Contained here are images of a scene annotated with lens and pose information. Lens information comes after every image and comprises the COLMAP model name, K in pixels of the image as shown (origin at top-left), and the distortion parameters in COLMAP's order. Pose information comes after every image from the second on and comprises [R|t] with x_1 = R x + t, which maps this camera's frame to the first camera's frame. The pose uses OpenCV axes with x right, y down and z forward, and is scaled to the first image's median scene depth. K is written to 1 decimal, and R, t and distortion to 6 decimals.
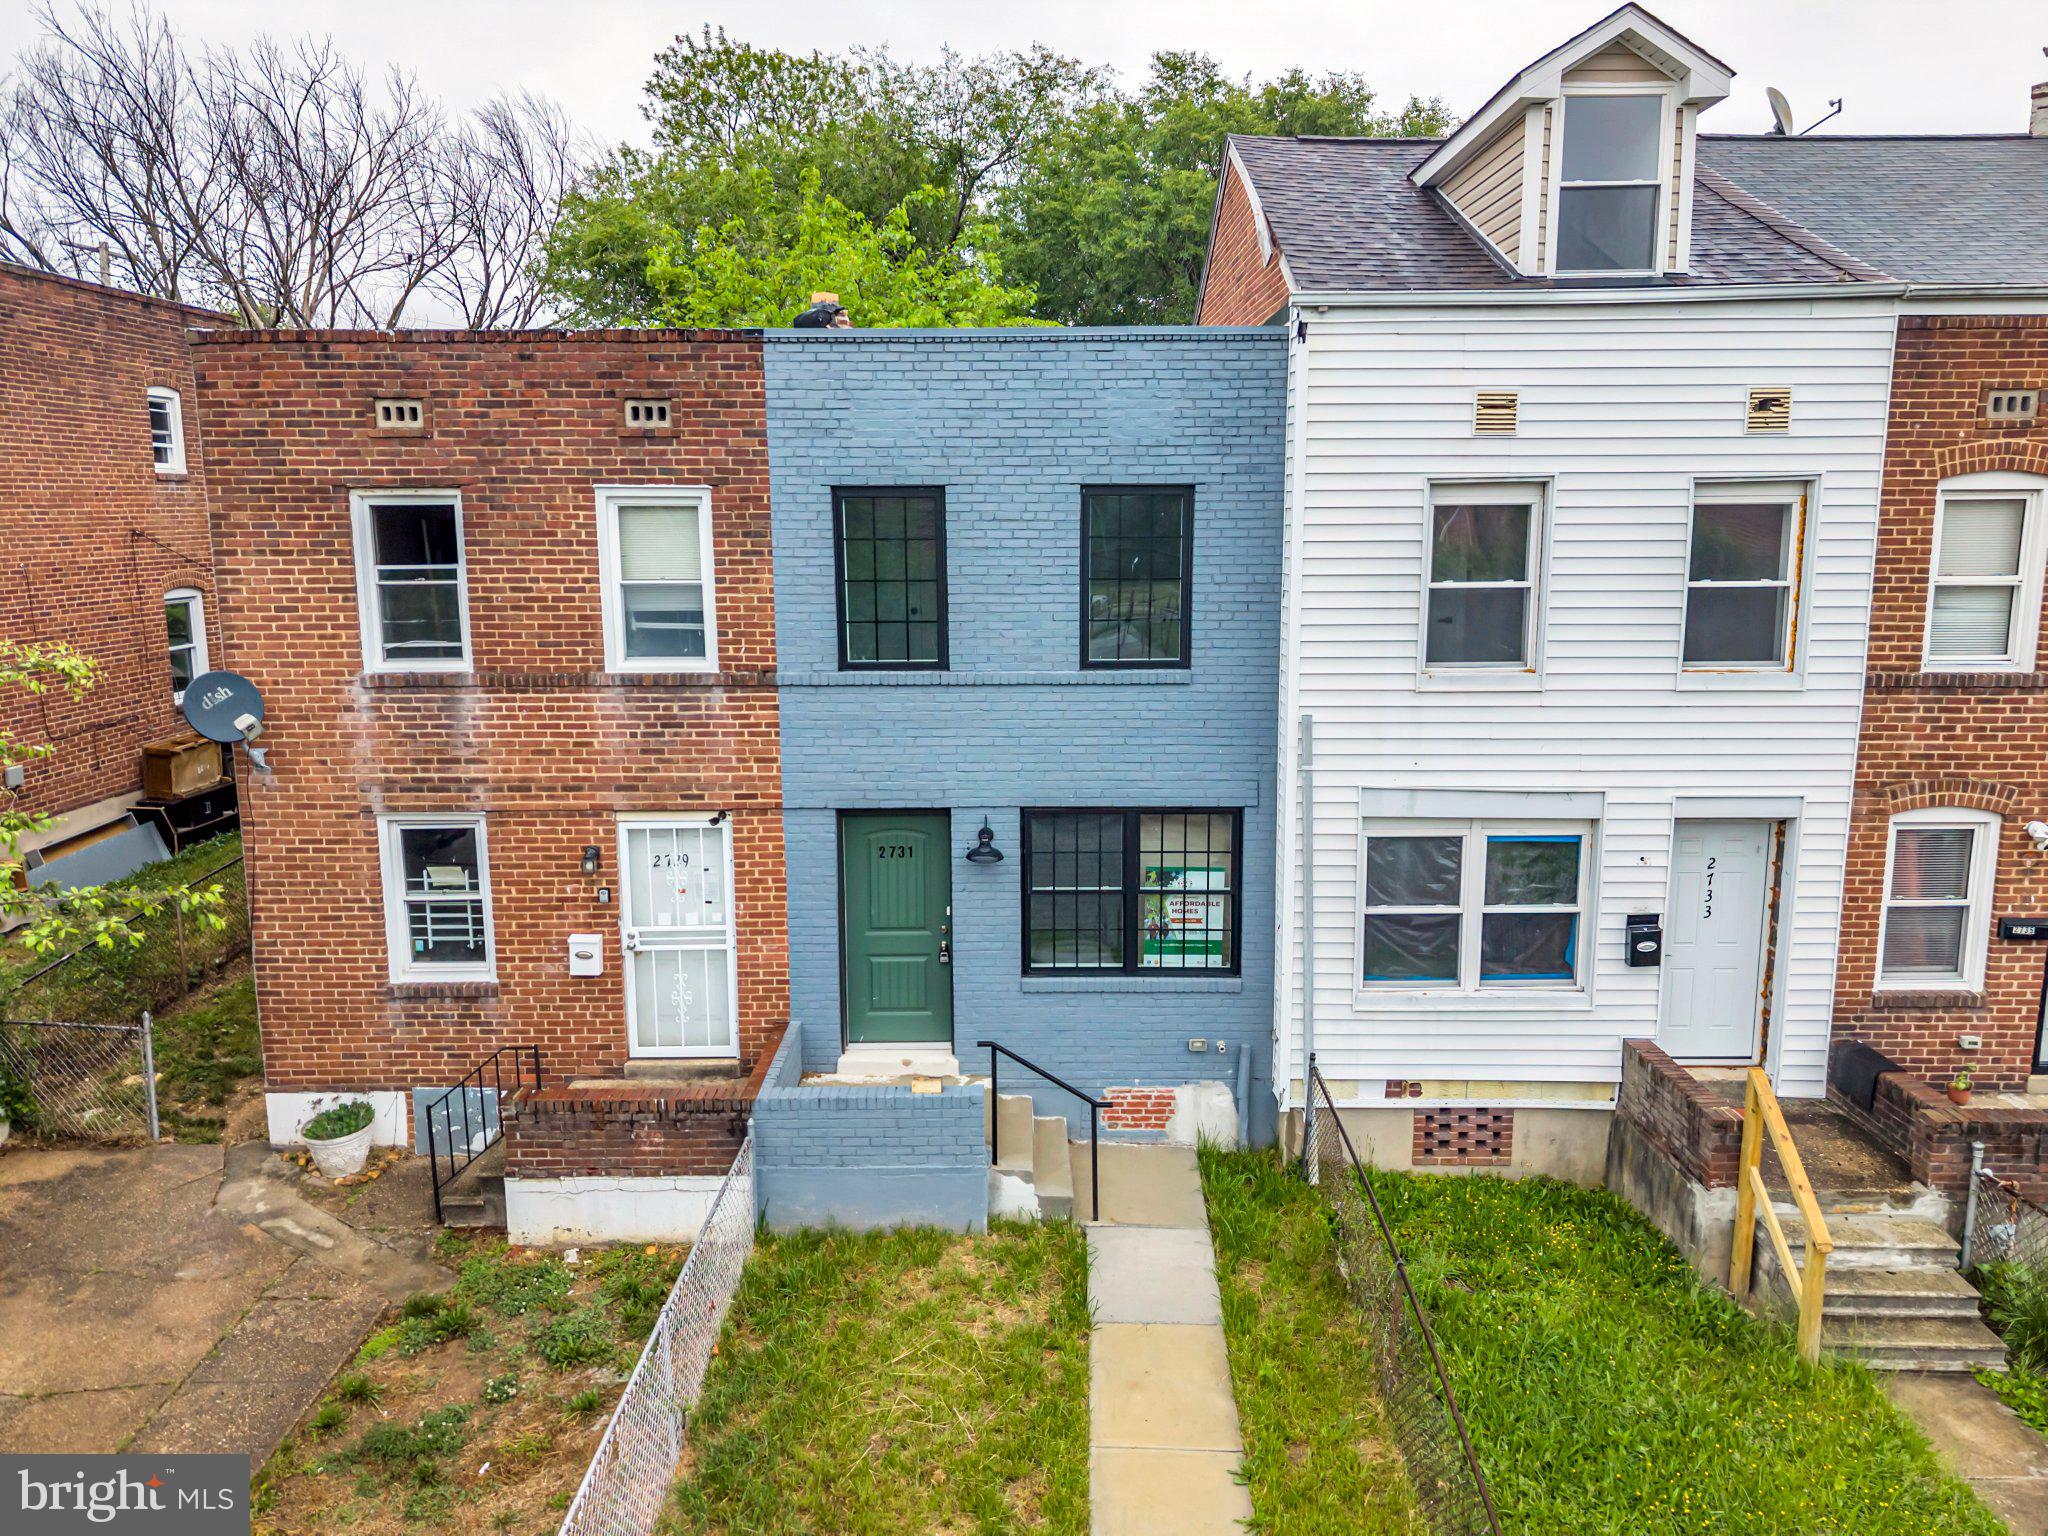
lens RADIAL K [[1367.2, 0, 1024.8], [0, 1367.2, 736.2], [0, 0, 1]] dist [0.031867, -0.036024]
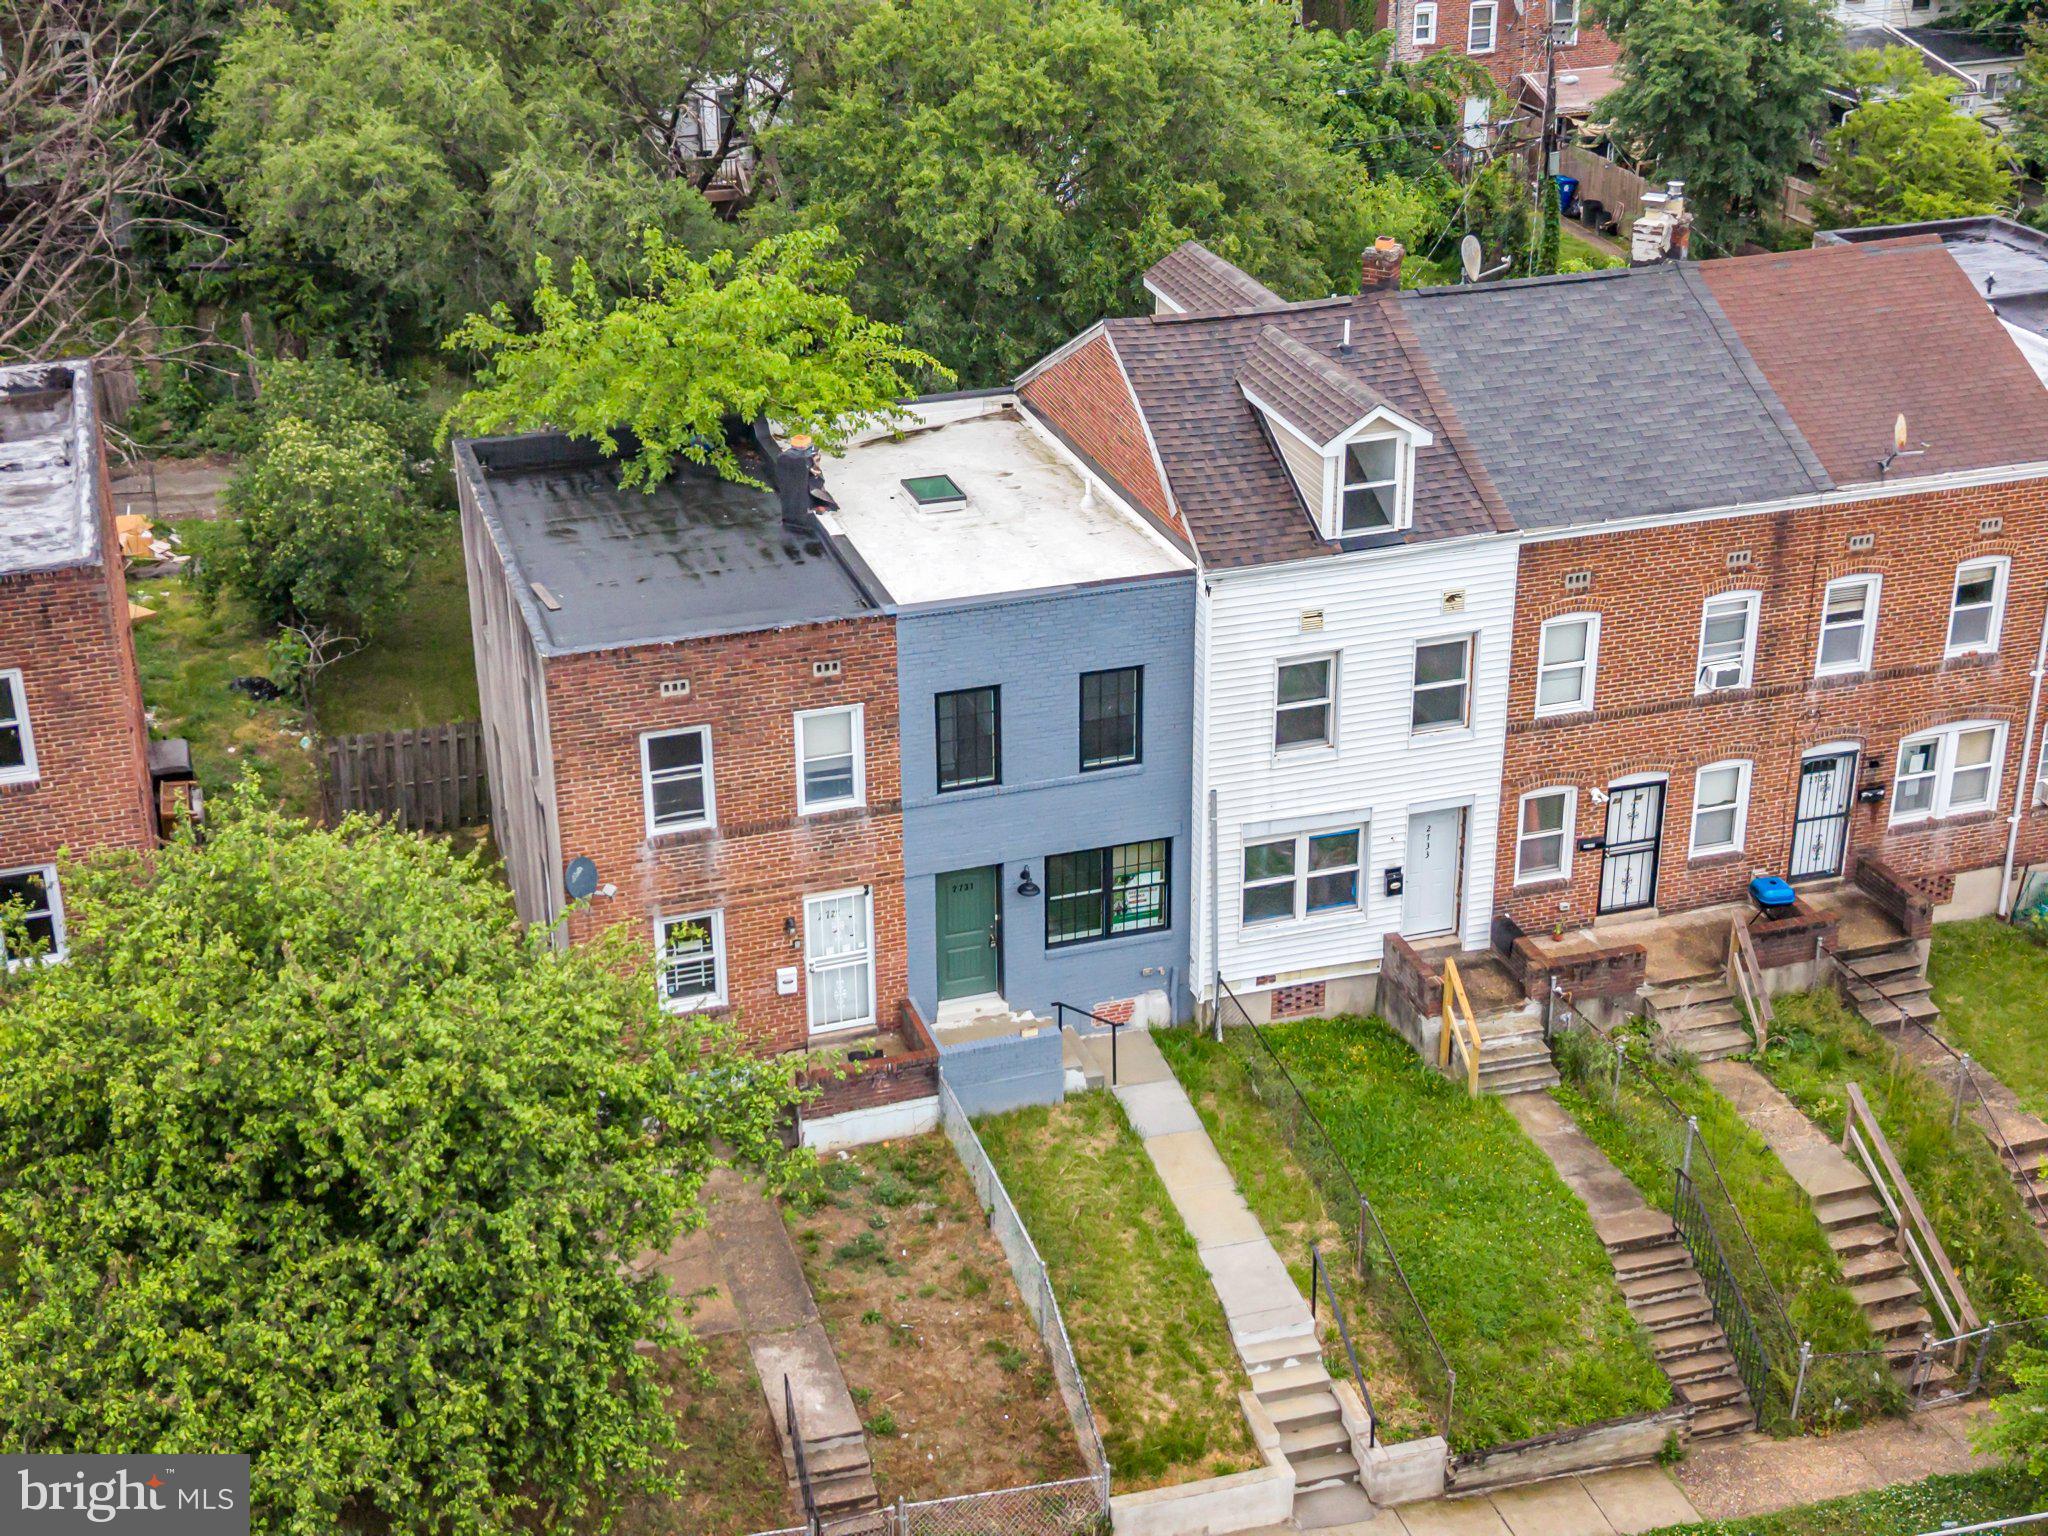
lens RADIAL K [[2720.6, 0, 1029.4], [0, 2720.6, 713.1], [0, 0, 1]] dist [0.206007, -0.730687]
pose [[0.950314, -0.129728, 0.282972, -0.929901], [0.050840, 0.961500, 0.270062, -1.003038], [-0.307112, -0.242257, 0.920322, -1.970067]]
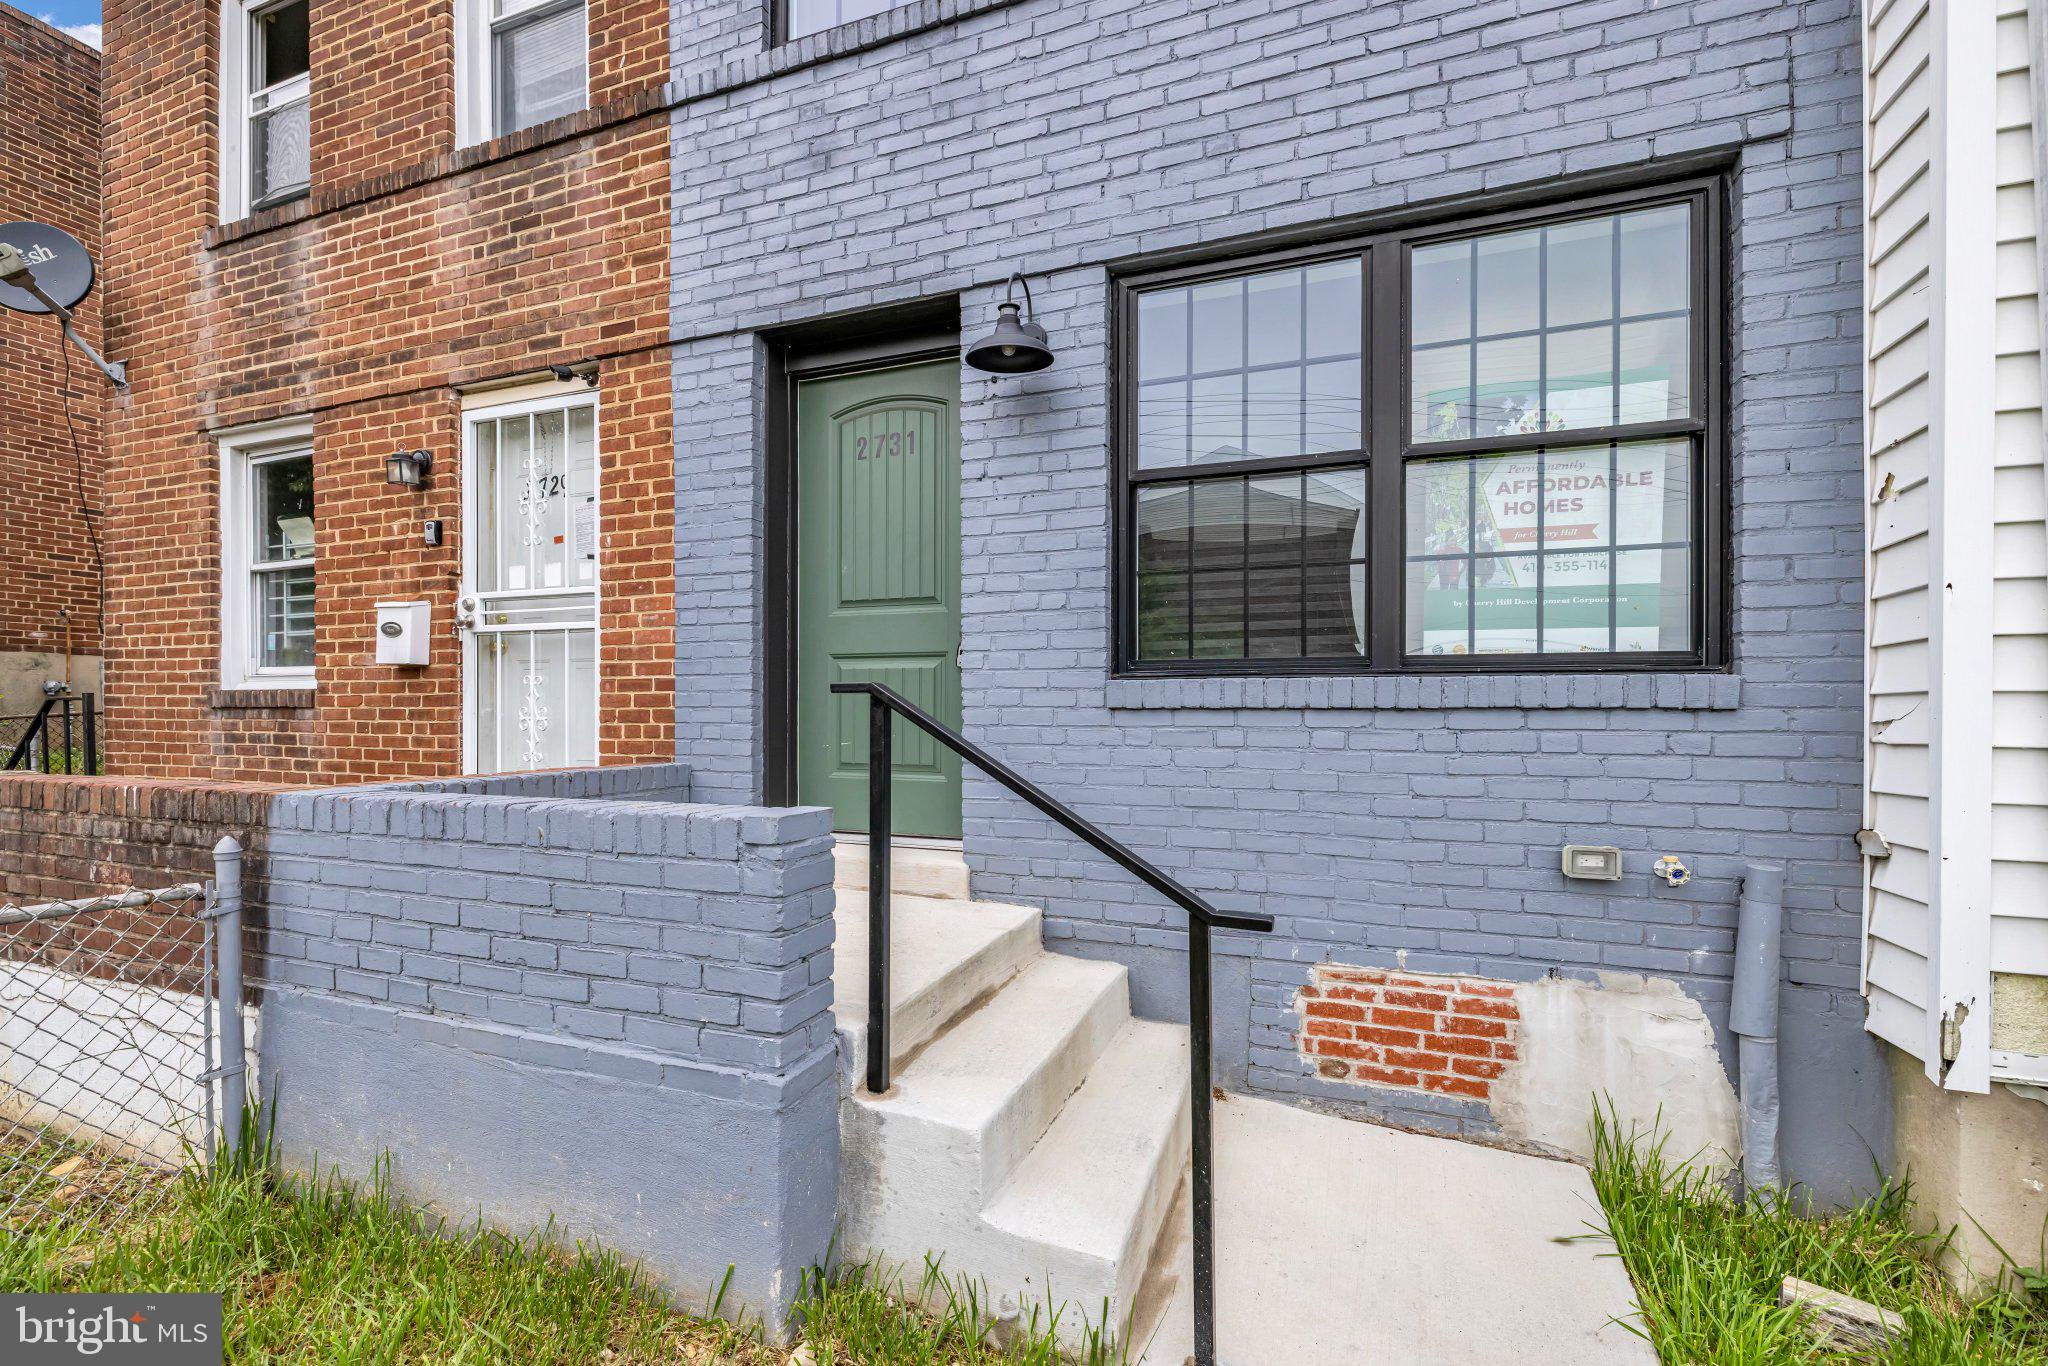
lens RADIAL K [[879.4, 0, 1022.8], [0, 879.4, 706.6], [0, 0, 1]] dist [0.000183, 0.000051]
pose [[0.931775, 0.005988, -0.362986, 0.075336], [-0.060531, 0.988430, -0.139076, 0.233662], [0.357953, 0.151560, 0.921357, 0.764728]]
